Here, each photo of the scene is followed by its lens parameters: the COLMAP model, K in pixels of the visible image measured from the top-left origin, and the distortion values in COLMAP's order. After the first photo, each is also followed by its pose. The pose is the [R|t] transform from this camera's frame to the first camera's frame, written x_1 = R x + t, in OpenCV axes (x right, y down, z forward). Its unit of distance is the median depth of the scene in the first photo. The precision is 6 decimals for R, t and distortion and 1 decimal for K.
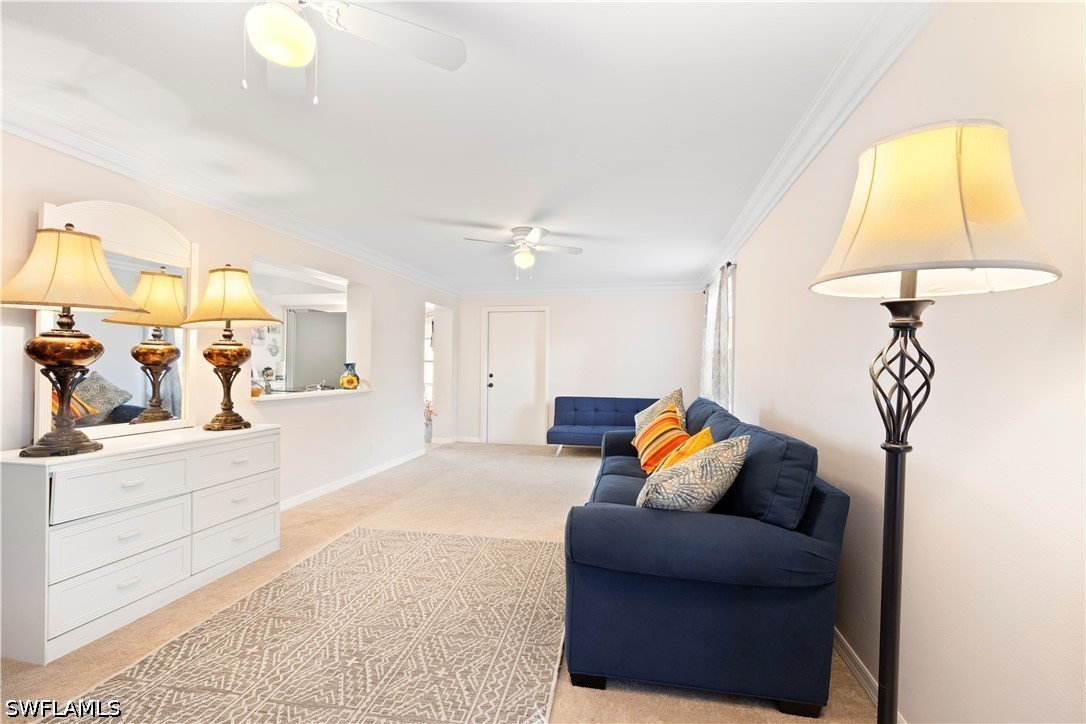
lens RADIAL K [[459.0, 0, 540.9], [0, 459.0, 356.7], [0, 0, 1]] dist [-0.000067, -0.000019]
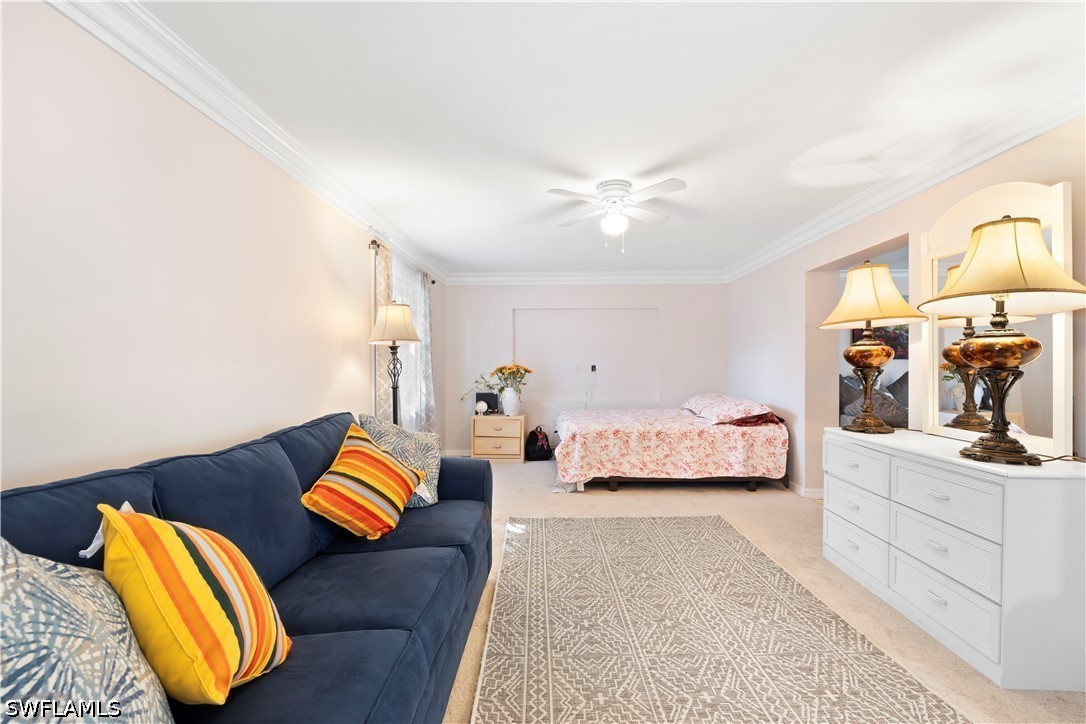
lens RADIAL K [[459.0, 0, 540.9], [0, 459.0, 356.7], [0, 0, 1]] dist [-0.000067, -0.000019]
pose [[-0.967470, -0.002641, -0.252972, 0.175022], [0.002716, 0.999779, -0.020823, 0.018872], [0.252971, -0.020833, -0.967250, 1.678227]]
